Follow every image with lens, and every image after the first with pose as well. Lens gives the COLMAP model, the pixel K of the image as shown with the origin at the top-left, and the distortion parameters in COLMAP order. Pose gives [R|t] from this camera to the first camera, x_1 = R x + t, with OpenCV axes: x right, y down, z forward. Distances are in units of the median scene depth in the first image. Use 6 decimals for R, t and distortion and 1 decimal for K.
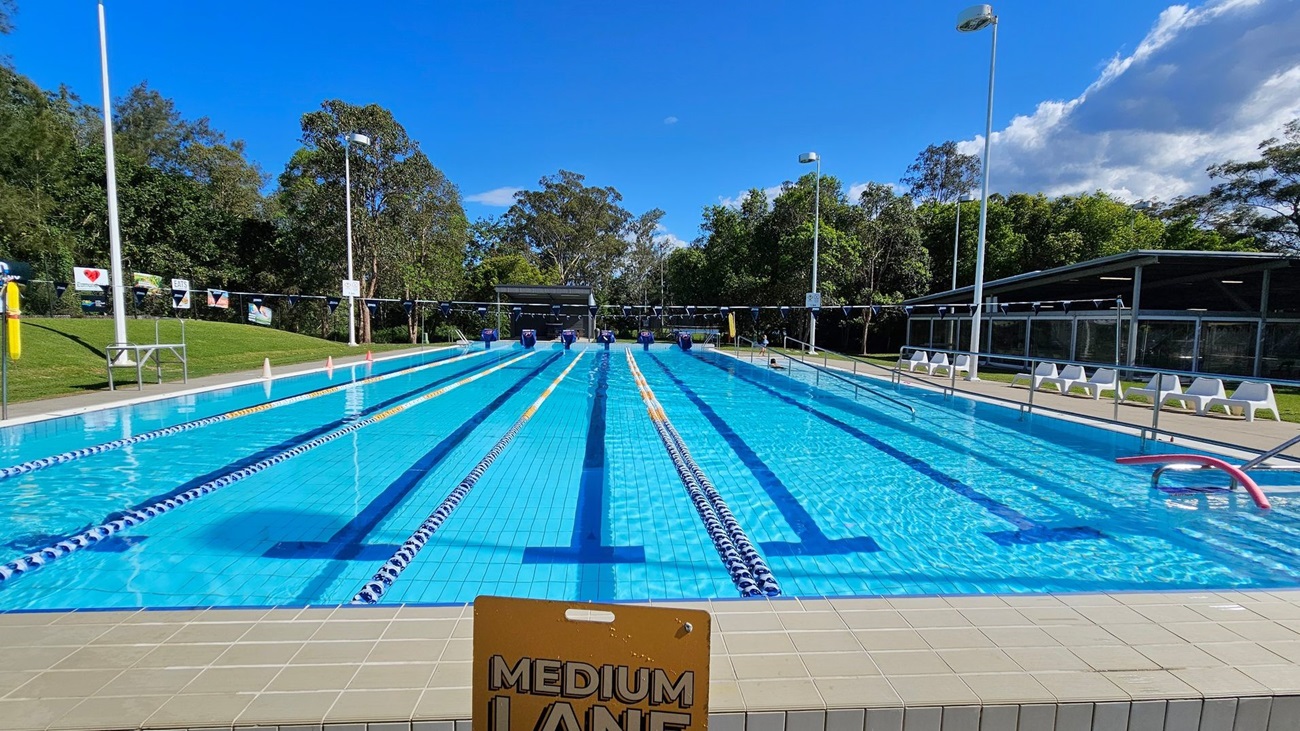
lens RADIAL K [[536.8, 0, 647.0], [0, 536.8, 360.6], [0, 0, 1]] dist [-0.001384, 0.000455]
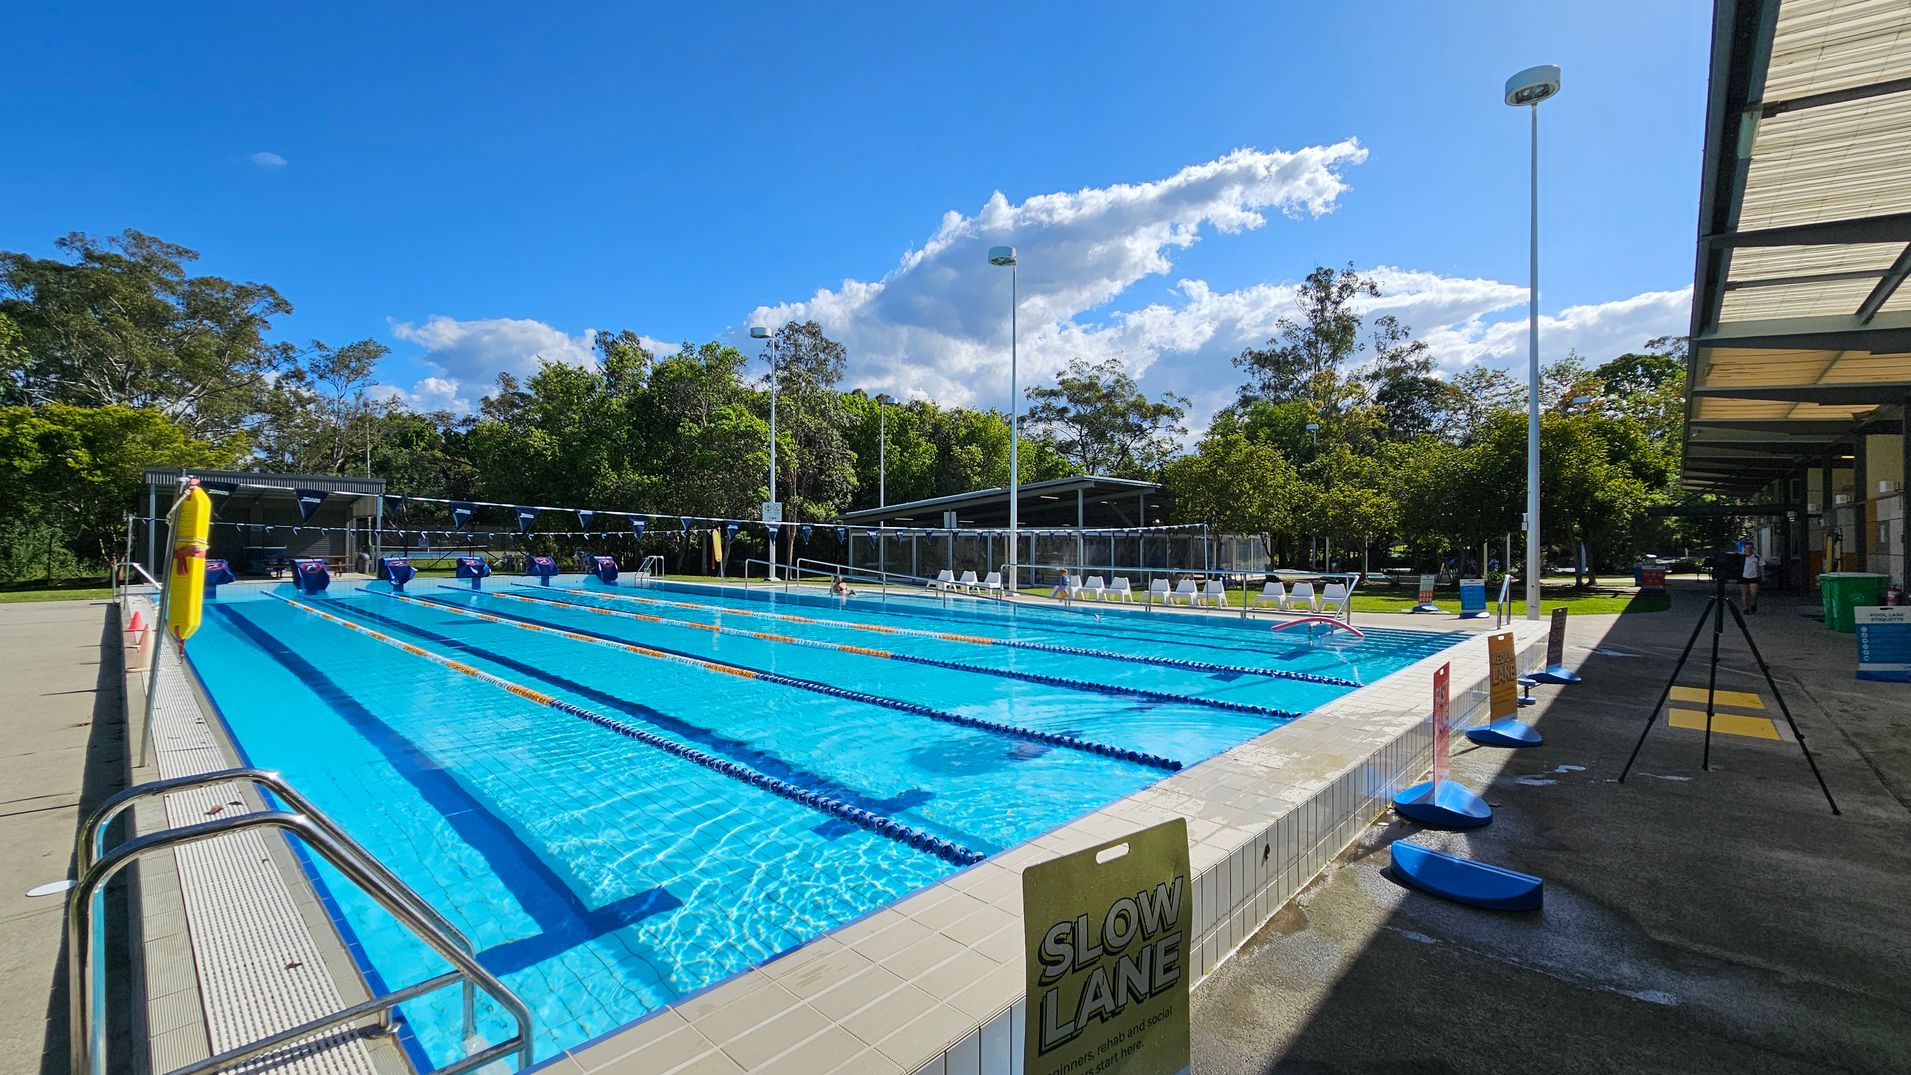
lens RADIAL K [[789.1, 0, 951.5], [0, 789.1, 539.7], [0, 0, 1]] dist [-0.001384, 0.000455]
pose [[0.729579, -0.008602, 0.683842, -0.121328], [0.054668, 0.997455, -0.045777, -0.002164], [-0.681708, 0.070783, 0.728192, -0.007020]]
